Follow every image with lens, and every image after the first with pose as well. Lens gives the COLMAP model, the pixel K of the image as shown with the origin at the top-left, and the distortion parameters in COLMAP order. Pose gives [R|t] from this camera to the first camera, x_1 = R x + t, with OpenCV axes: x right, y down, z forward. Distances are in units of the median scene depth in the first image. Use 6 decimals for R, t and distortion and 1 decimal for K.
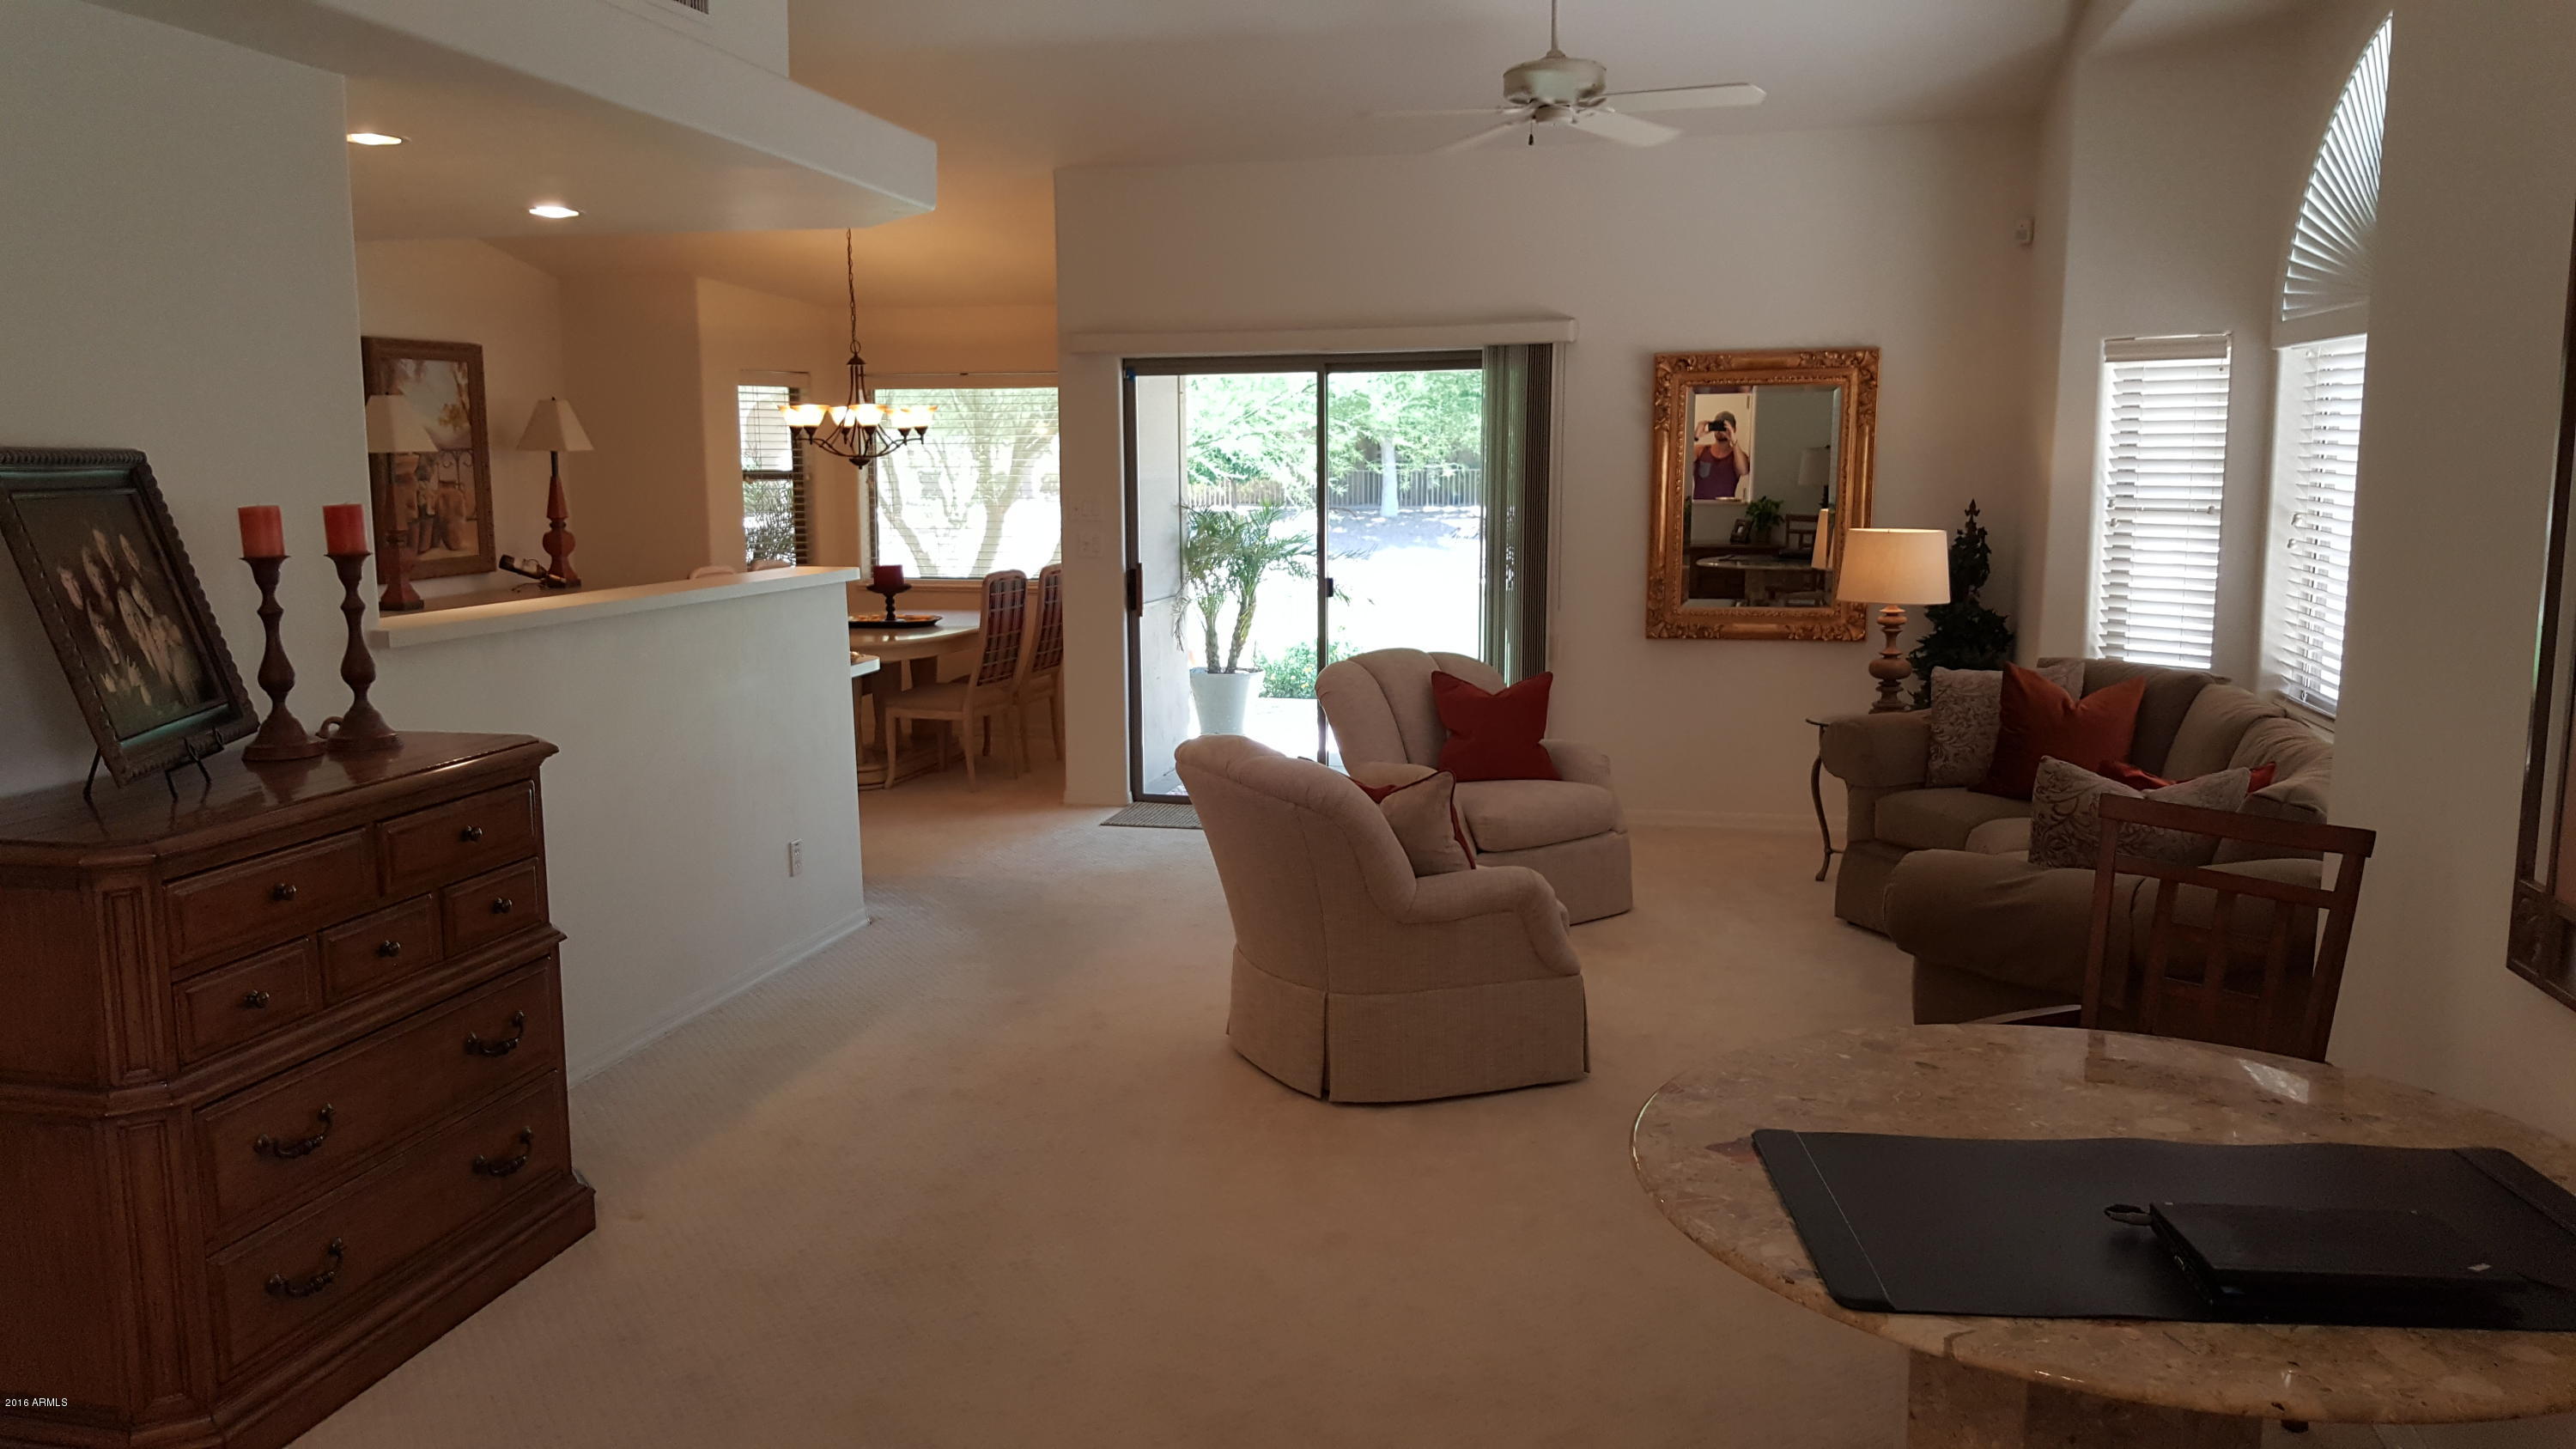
lens RADIAL K [[1956.5, 0, 1305.9], [0, 1956.5, 722.4], [0, 0, 1]] dist [0.040612, -0.023479]
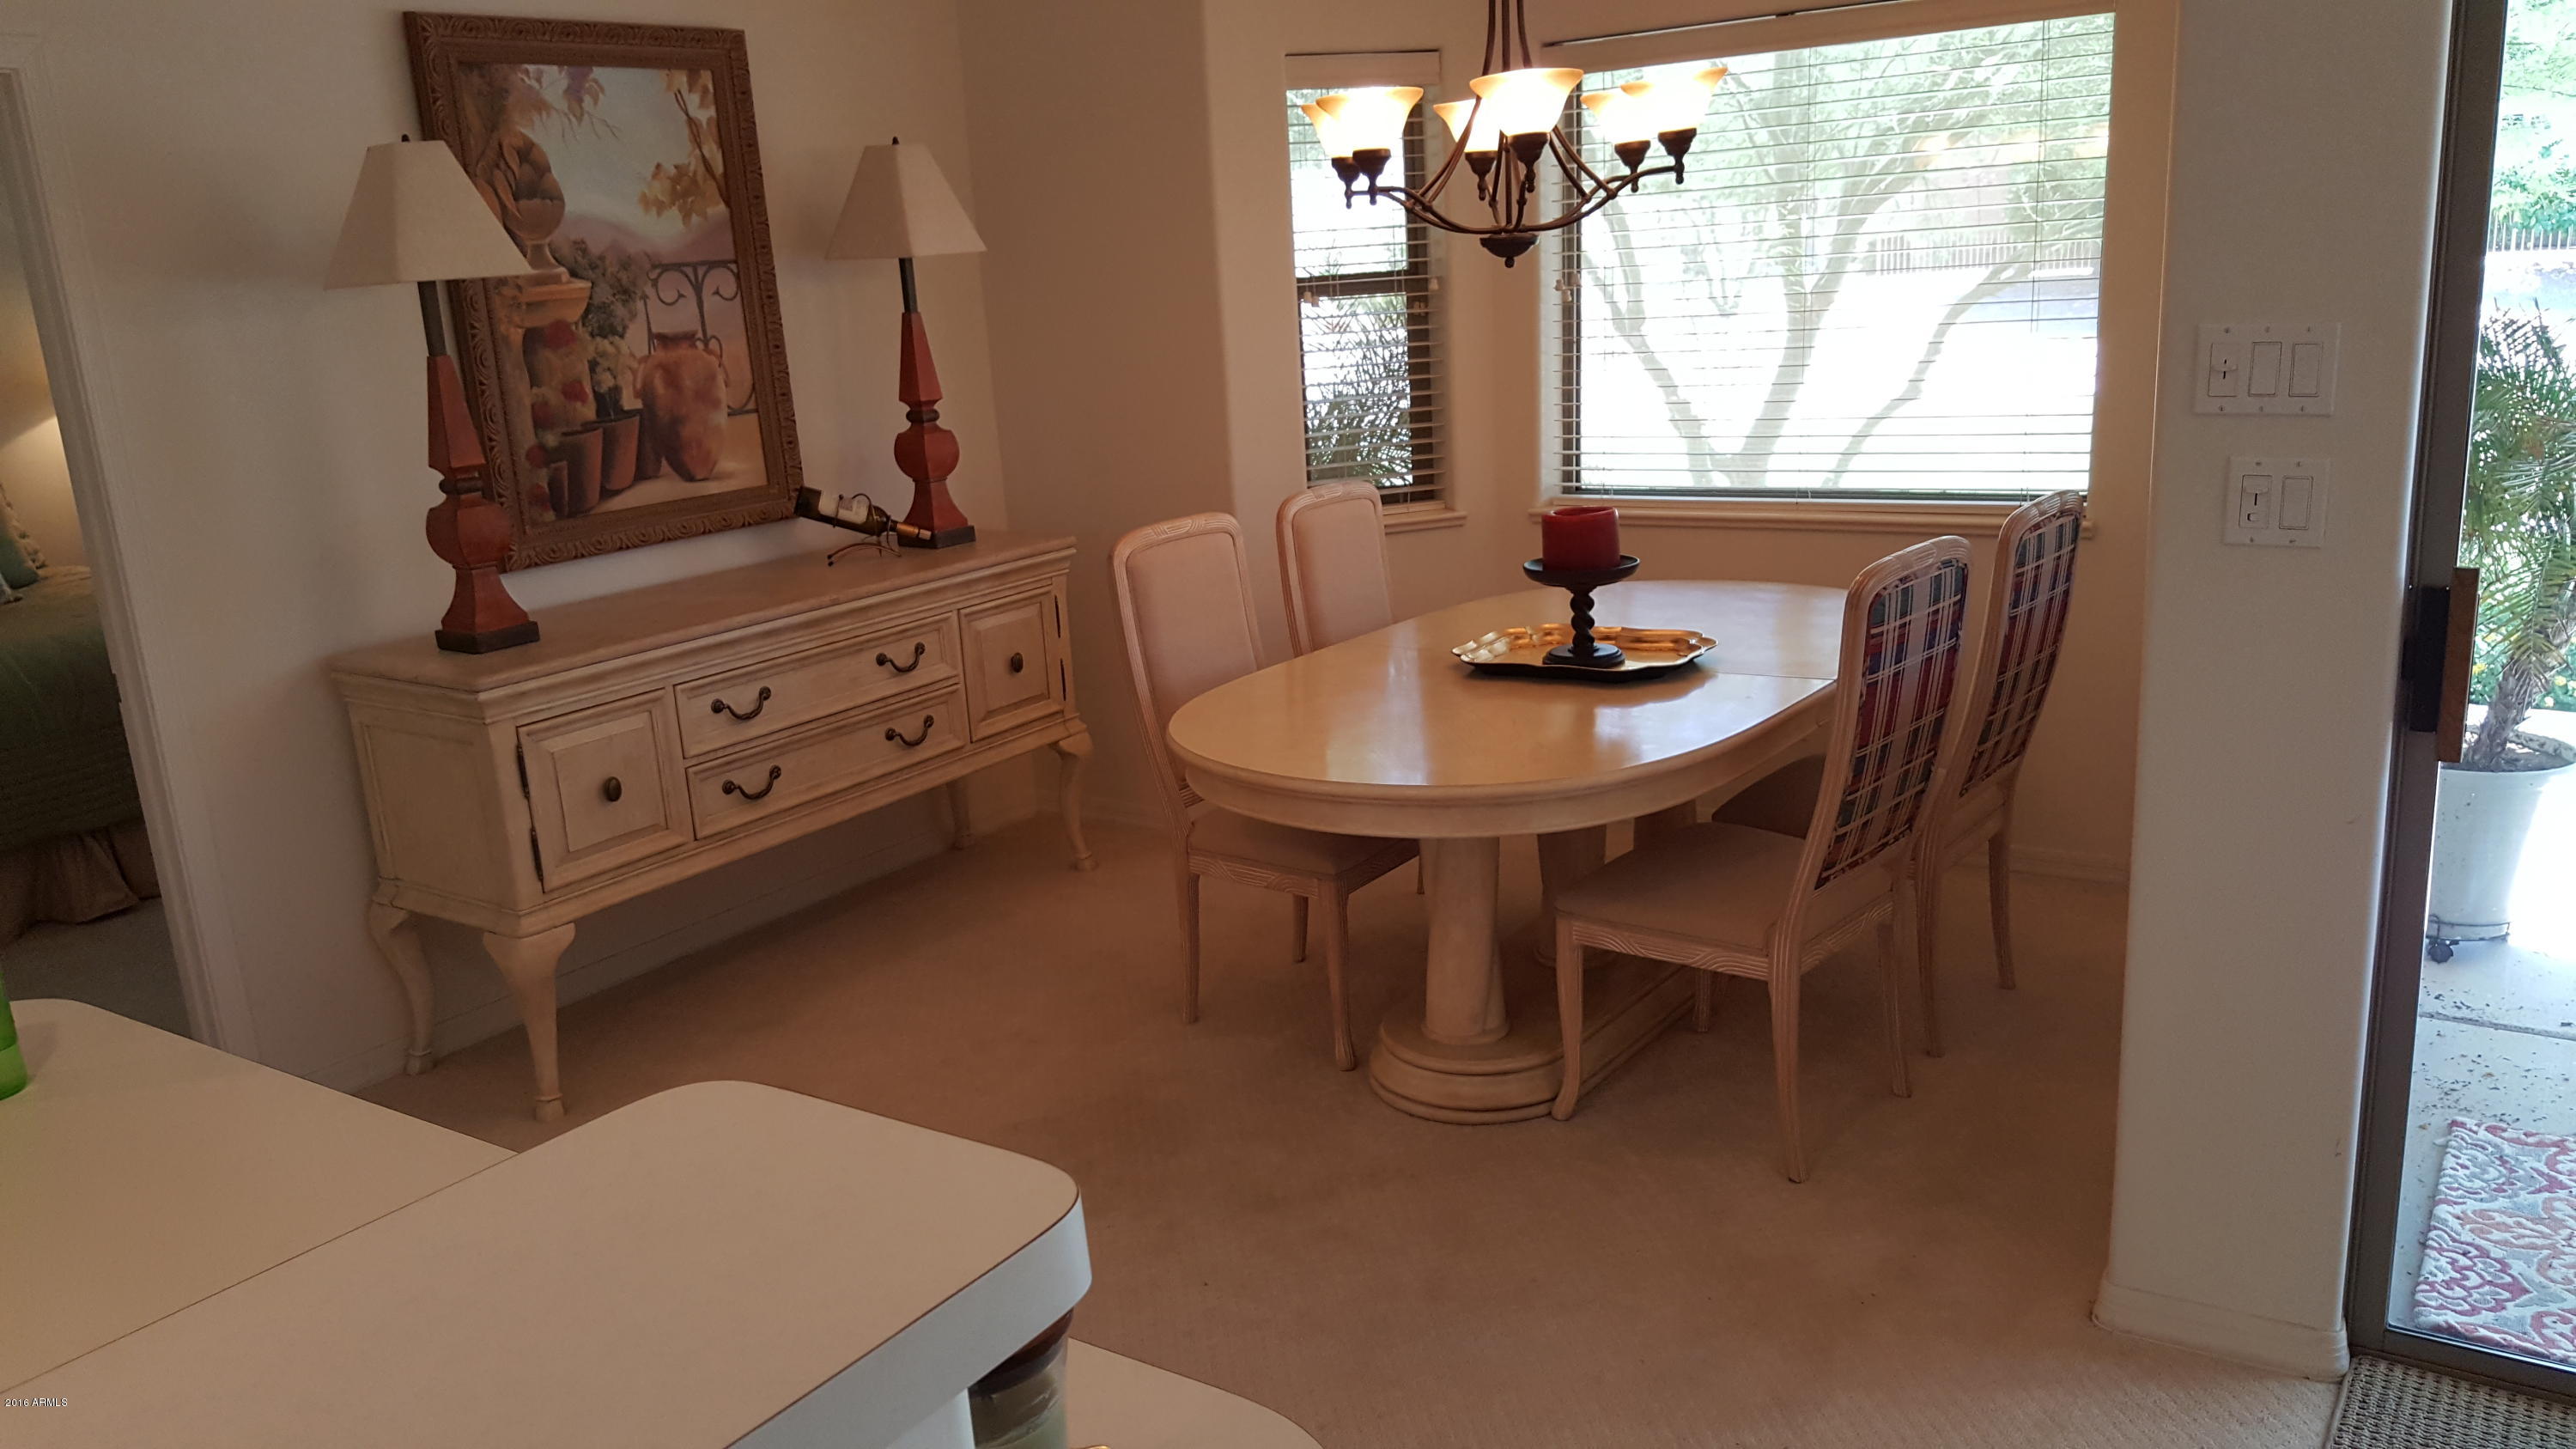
lens RADIAL K [[1956.5, 0, 1292.4], [0, 1956.5, 750.2], [0, 0, 1]] dist [0.040612, -0.023479]
pose [[0.924329, 0.046920, -0.378702, -0.115468], [0.000175, 0.992360, 0.123376, -0.080620], [0.381597, -0.114106, 0.917259, 0.605601]]
